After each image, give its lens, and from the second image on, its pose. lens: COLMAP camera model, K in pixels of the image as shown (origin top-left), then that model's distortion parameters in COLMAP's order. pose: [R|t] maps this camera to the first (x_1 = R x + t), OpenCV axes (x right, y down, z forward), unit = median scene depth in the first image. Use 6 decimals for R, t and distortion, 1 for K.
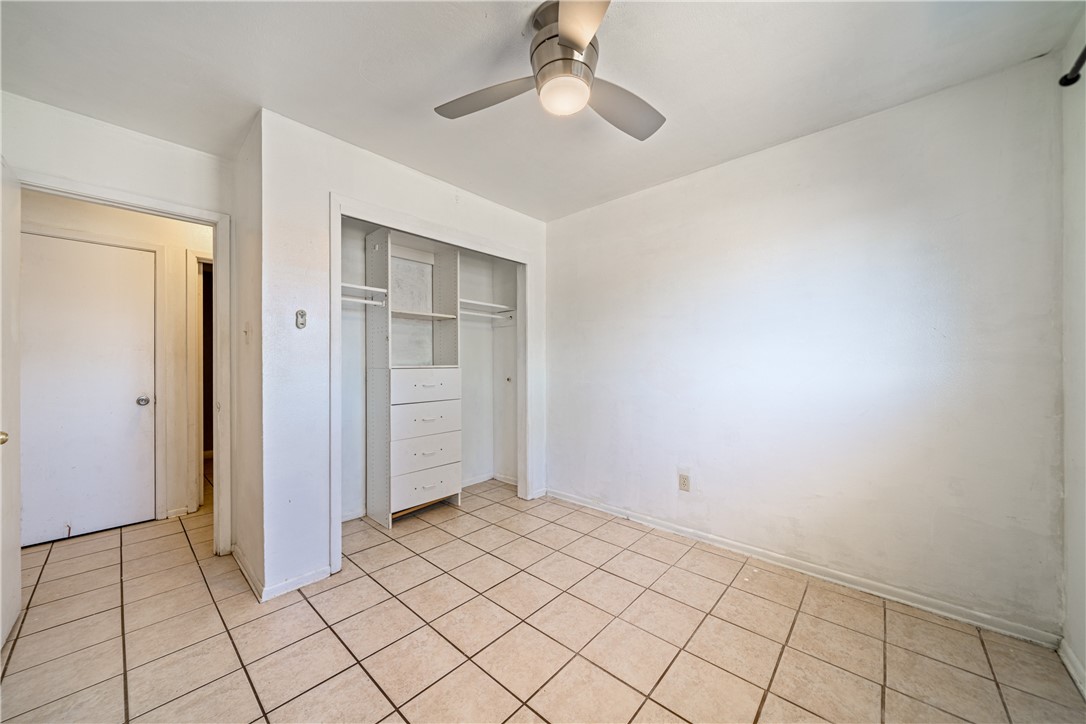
lens RADIAL K [[388.4, 0, 540.4], [0, 388.4, 362.4], [0, 0, 1]] dist [-0.000051, 0.000359]
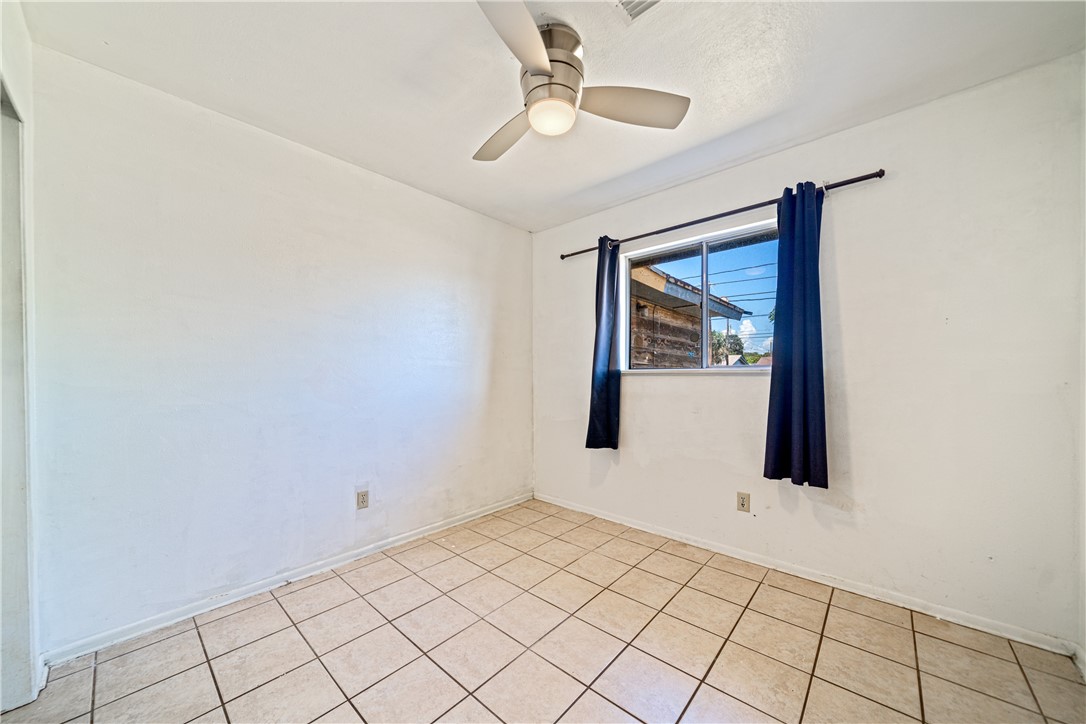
lens RADIAL K [[395.3, 0, 540.1], [0, 395.3, 372.0], [0, 0, 1]] dist [0.000525, -0.000888]
pose [[-0.013841, 0.001484, 0.999903, -0.627388], [-0.005191, 0.999985, -0.001556, 0.003601], [-0.999891, -0.005212, -0.013833, 0.636498]]
